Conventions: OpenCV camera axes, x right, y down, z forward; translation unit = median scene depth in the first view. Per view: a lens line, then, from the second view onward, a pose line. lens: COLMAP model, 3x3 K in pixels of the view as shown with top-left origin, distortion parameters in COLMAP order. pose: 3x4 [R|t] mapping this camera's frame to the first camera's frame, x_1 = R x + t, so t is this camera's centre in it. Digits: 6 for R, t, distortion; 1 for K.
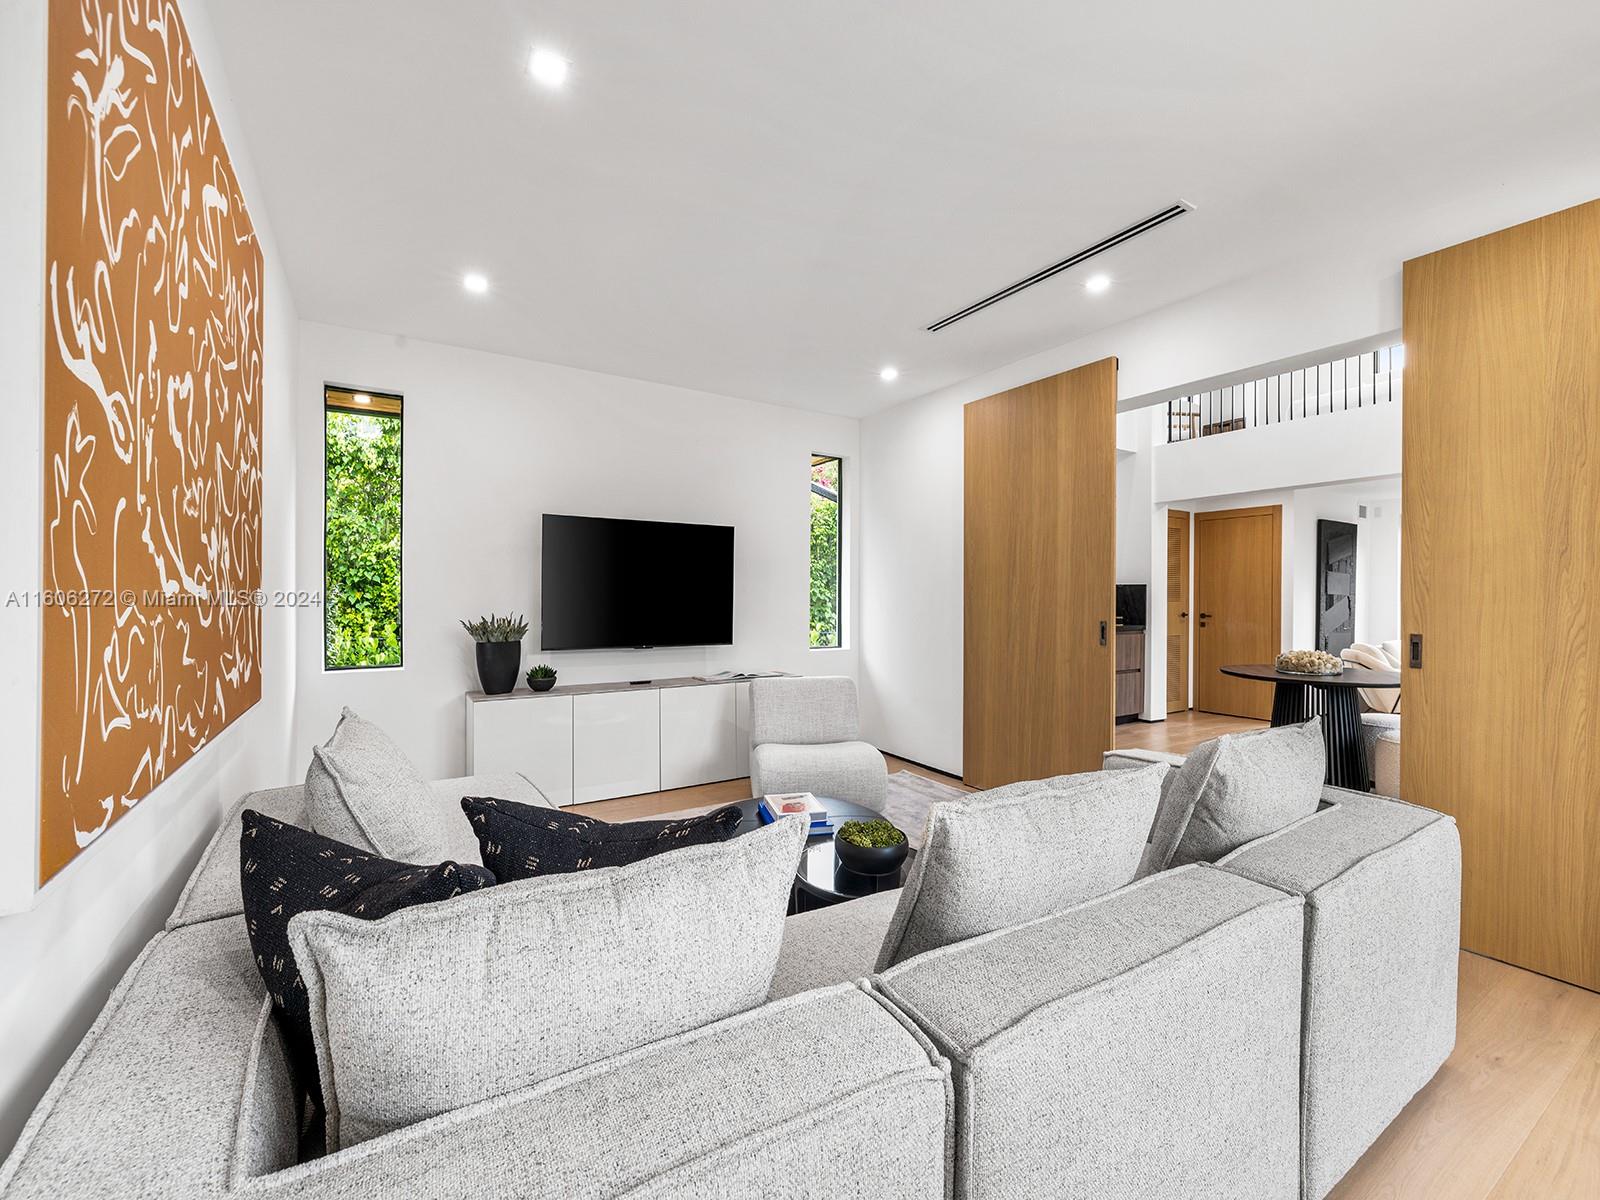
lens RADIAL K [[668.3, 0, 800.0], [0, 668.3, 600.0], [0, 0, 1]] dist [-0.000485, -0.000062]
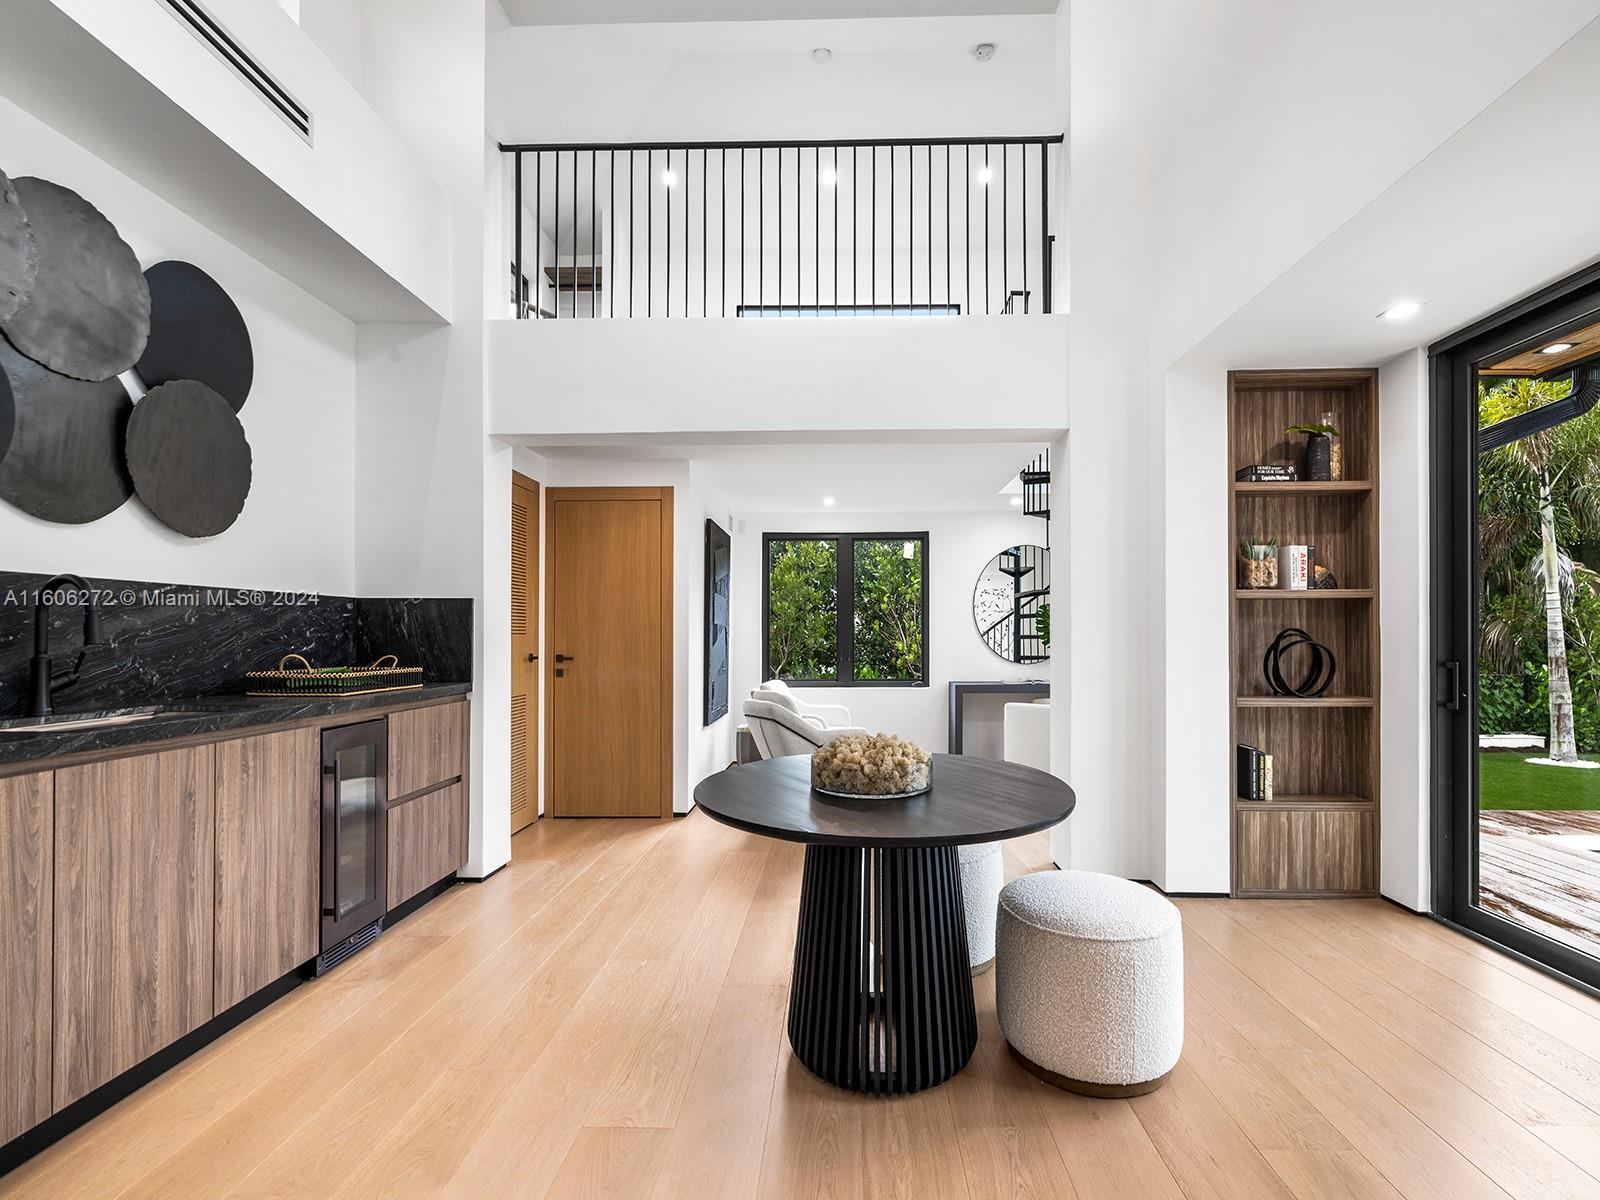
lens RADIAL K [[691.6, 0, 826.2], [0, 691.6, 628.0], [0, 0, 1]] dist [-0.000355, 0.000008]
pose [[0.556630, 0.003386, 0.830754, 0.242209], [0.008756, 0.999912, -0.009942, 0.005066], [-0.830715, 0.012808, 0.556551, 0.503484]]
